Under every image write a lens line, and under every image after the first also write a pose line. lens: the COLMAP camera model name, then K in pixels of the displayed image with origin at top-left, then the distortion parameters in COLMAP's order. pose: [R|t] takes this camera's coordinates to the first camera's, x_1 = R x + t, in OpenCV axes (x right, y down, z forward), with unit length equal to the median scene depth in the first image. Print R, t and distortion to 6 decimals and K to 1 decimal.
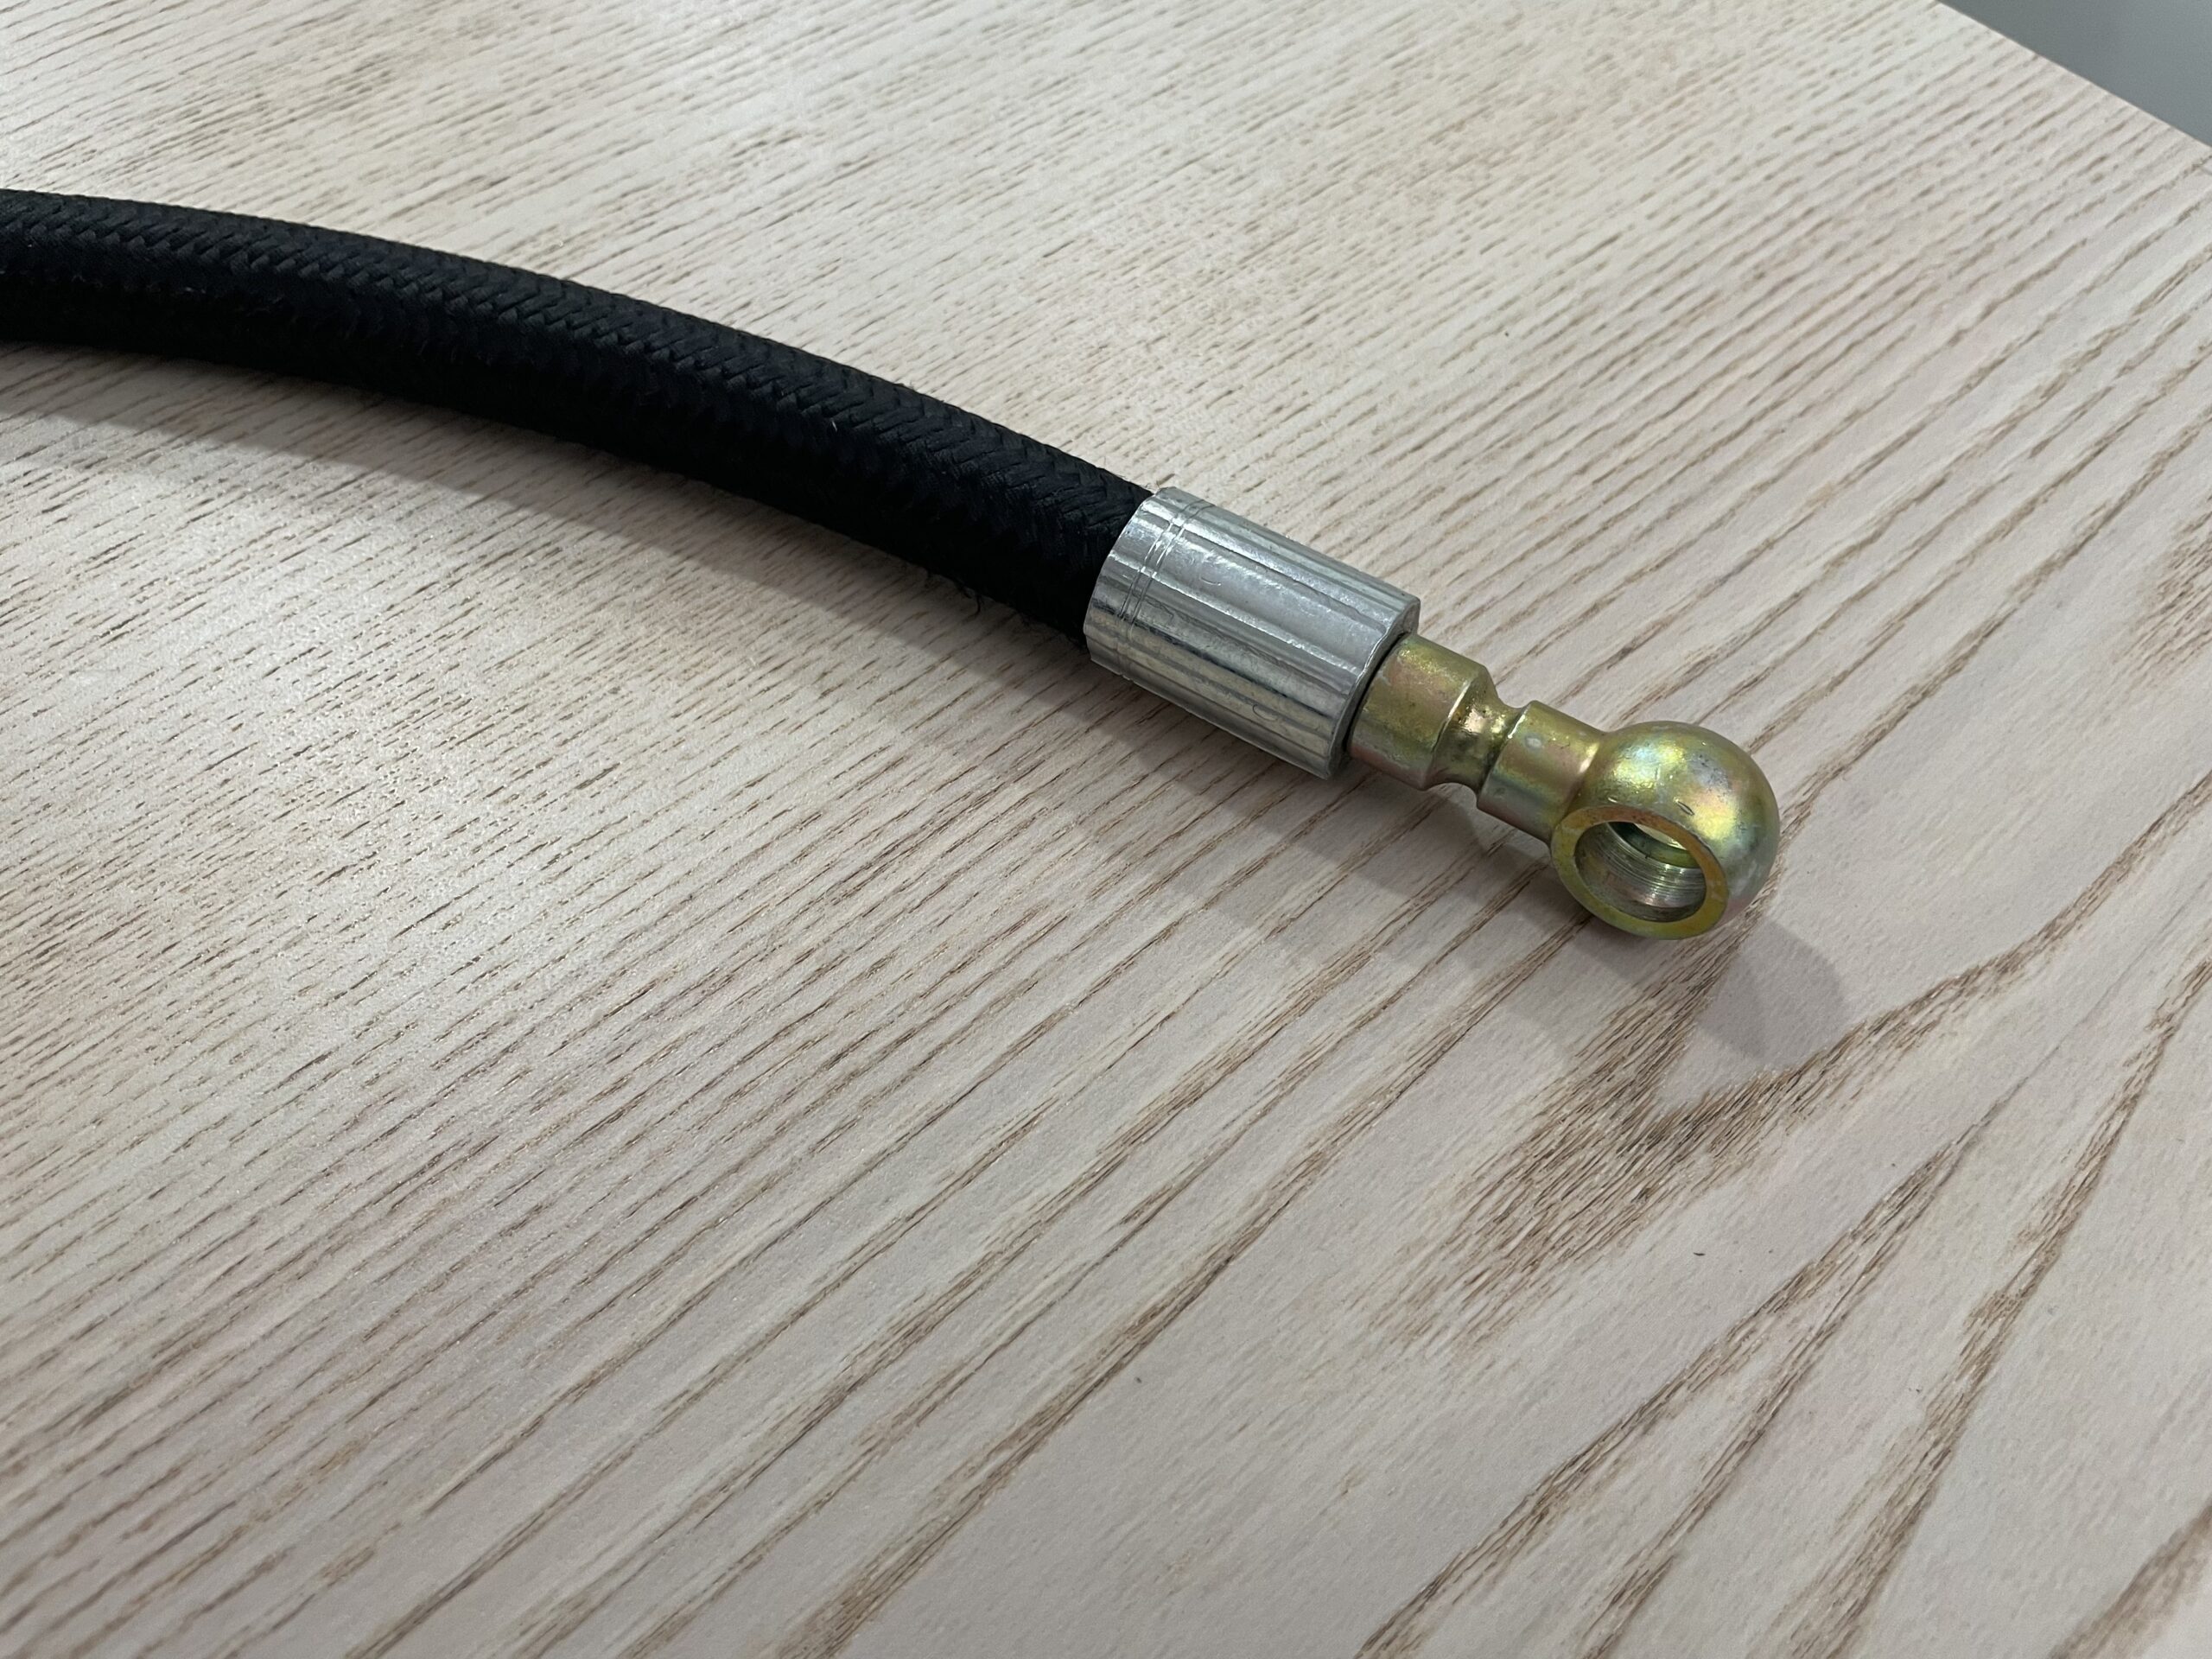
lens RADIAL K [[1767.9, 0, 1099.5], [0, 1767.9, 765.4], [0, 0, 1]] dist [0.074384, -0.131317]
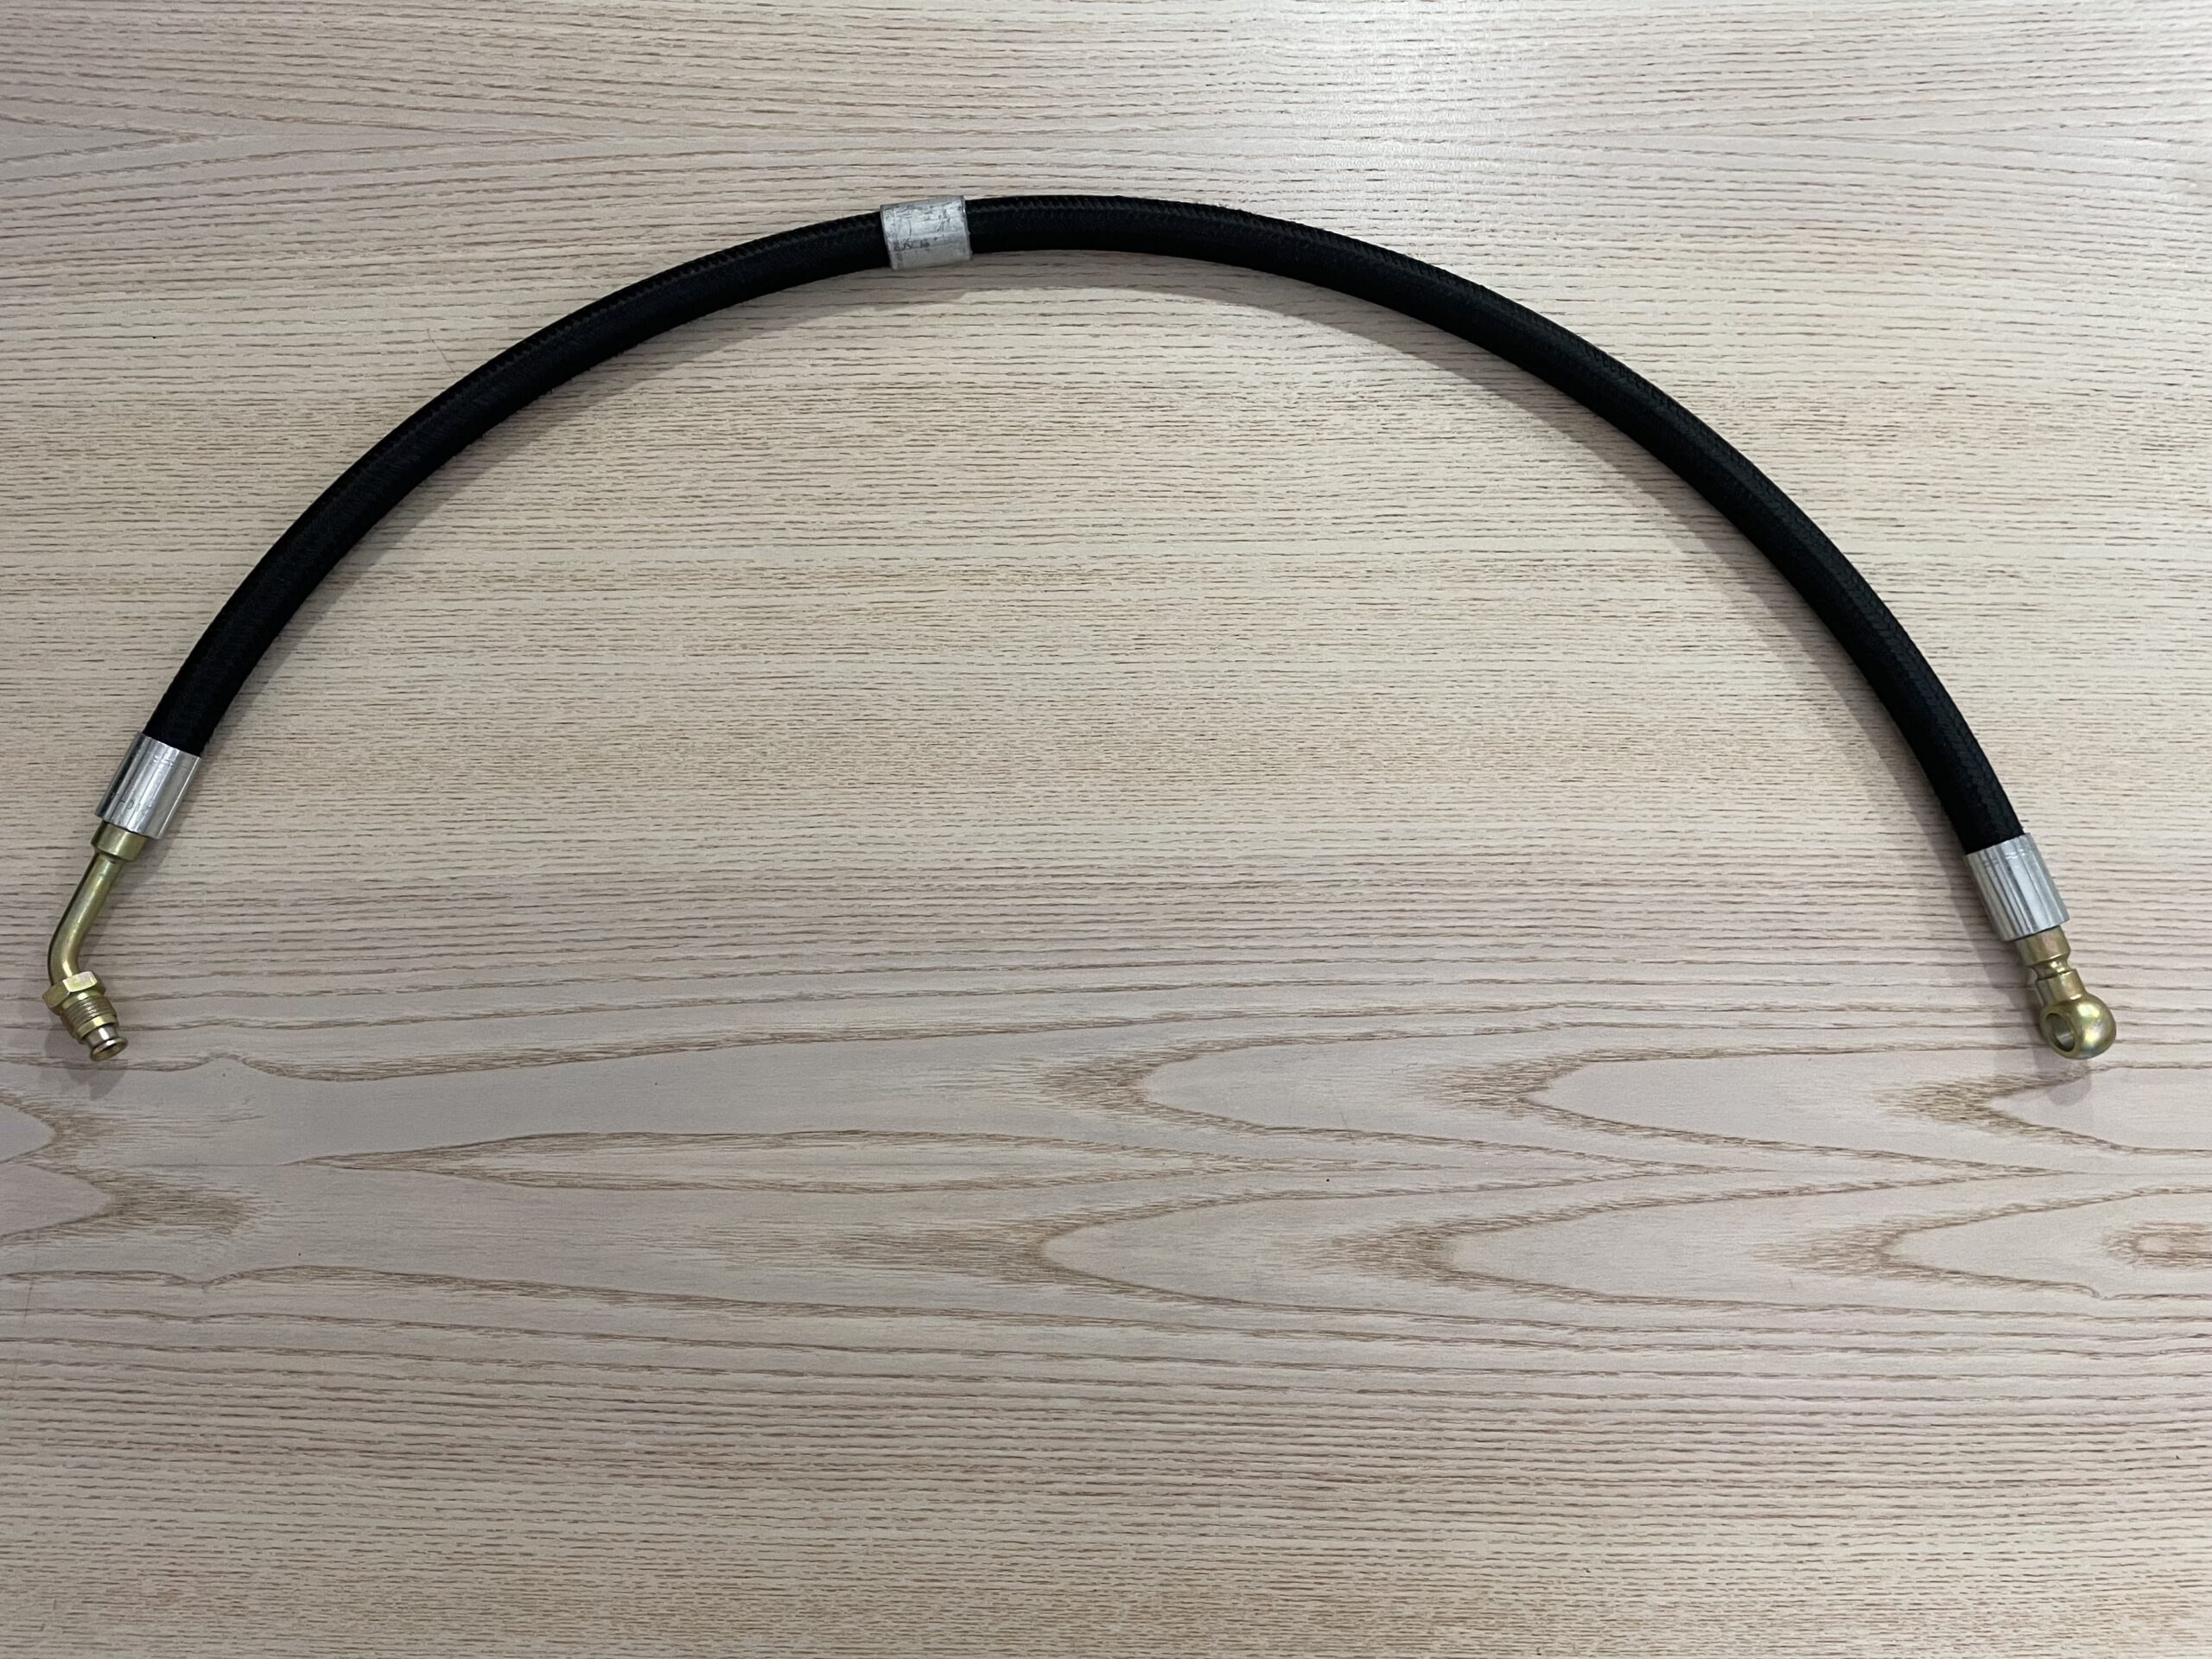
lens RADIAL K [[1767.9, 0, 1110.0], [0, 1767.9, 815.4], [0, 0, 1]] dist [0.074384, -0.131317]
pose [[0.746099, 0.647022, -0.157158, -0.723725], [-0.529135, 0.719441, 0.449911, -0.819016], [0.404169, -0.252520, 0.879137, -2.425998]]
